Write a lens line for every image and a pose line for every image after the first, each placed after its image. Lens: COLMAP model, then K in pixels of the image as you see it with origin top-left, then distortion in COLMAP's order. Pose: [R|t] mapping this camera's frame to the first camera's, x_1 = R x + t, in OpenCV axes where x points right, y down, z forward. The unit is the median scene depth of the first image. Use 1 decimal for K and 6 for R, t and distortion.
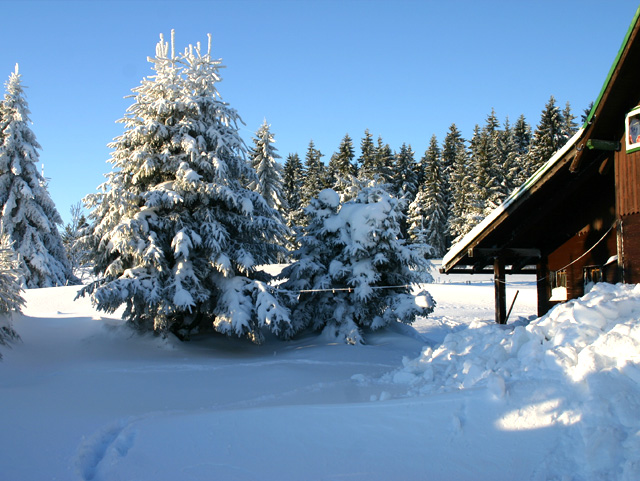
lens RADIAL K [[843.9, 0, 330.9], [0, 843.9, 227.9], [0, 0, 1]] dist [-0.031081, 0.050946]
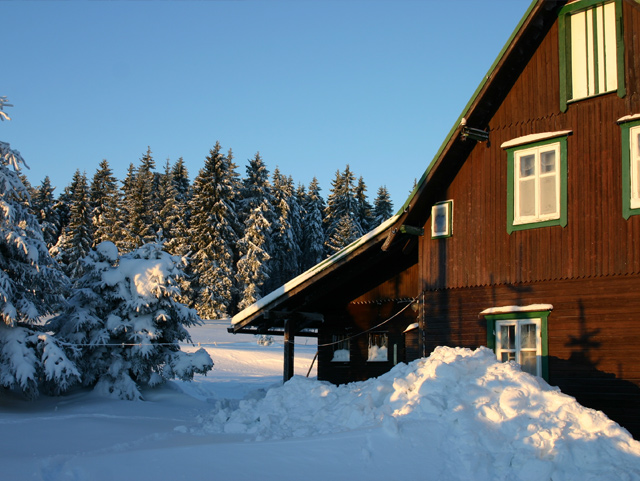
lens RADIAL K [[968.7, 0, 320.0], [0, 968.7, 240.5], [0, 0, 1]] dist [-0.010652, 0.027475]
pose [[0.923350, 0.075897, 0.376383, -0.202510], [-0.060381, 0.996774, -0.052869, -0.002826], [-0.379181, 0.026090, 0.924954, -0.137961]]
